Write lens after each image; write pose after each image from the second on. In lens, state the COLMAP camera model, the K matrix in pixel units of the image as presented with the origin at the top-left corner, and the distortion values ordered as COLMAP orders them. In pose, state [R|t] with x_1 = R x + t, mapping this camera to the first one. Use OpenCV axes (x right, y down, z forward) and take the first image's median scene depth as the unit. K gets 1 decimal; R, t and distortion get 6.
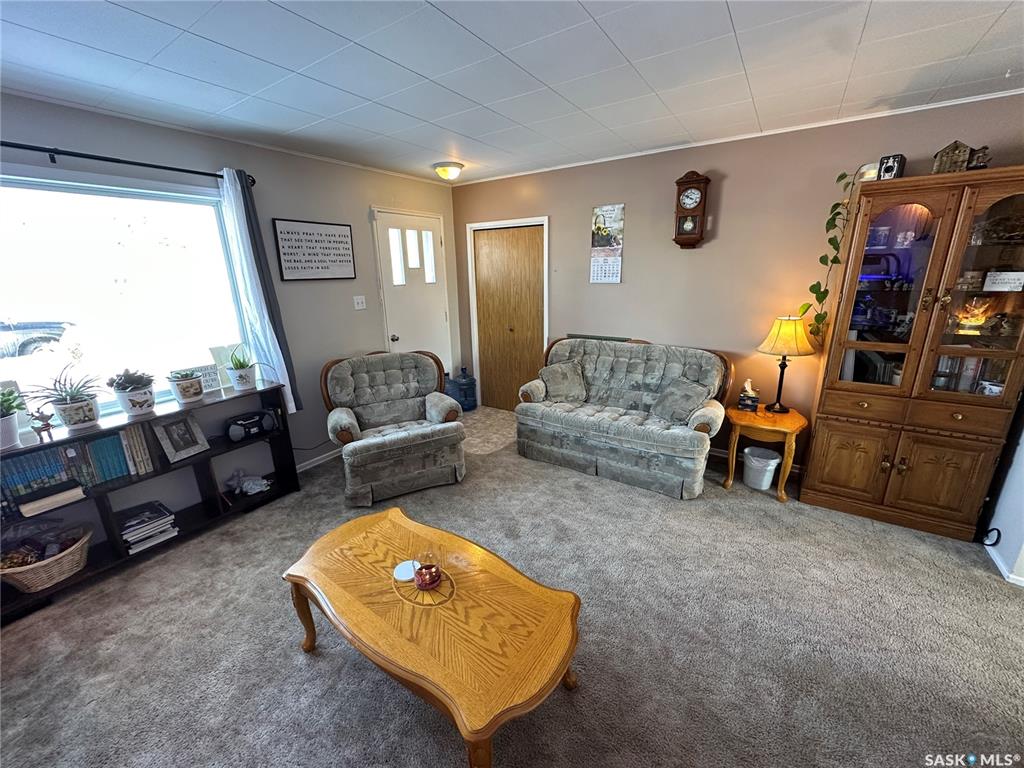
lens RADIAL K [[406.6, 0, 515.3], [0, 406.6, 382.2], [0, 0, 1]] dist [-0.000834, 0.000408]
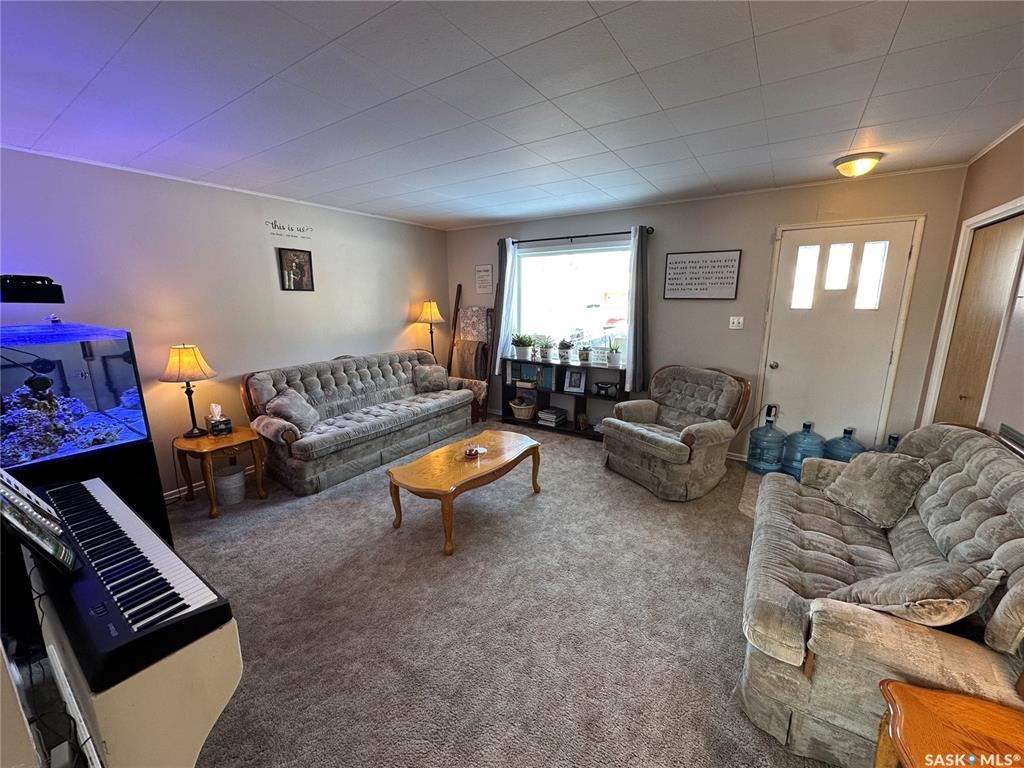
lens RADIAL K [[406.6, 0, 507.9], [0, 406.6, 380.9], [0, 0, 1]] dist [-0.000834, 0.000408]
pose [[-0.008165, 0.222788, -0.974833, 0.813388], [-0.269805, 0.938219, 0.216681, -0.150863], [0.962880, 0.264784, 0.052448, 0.517646]]
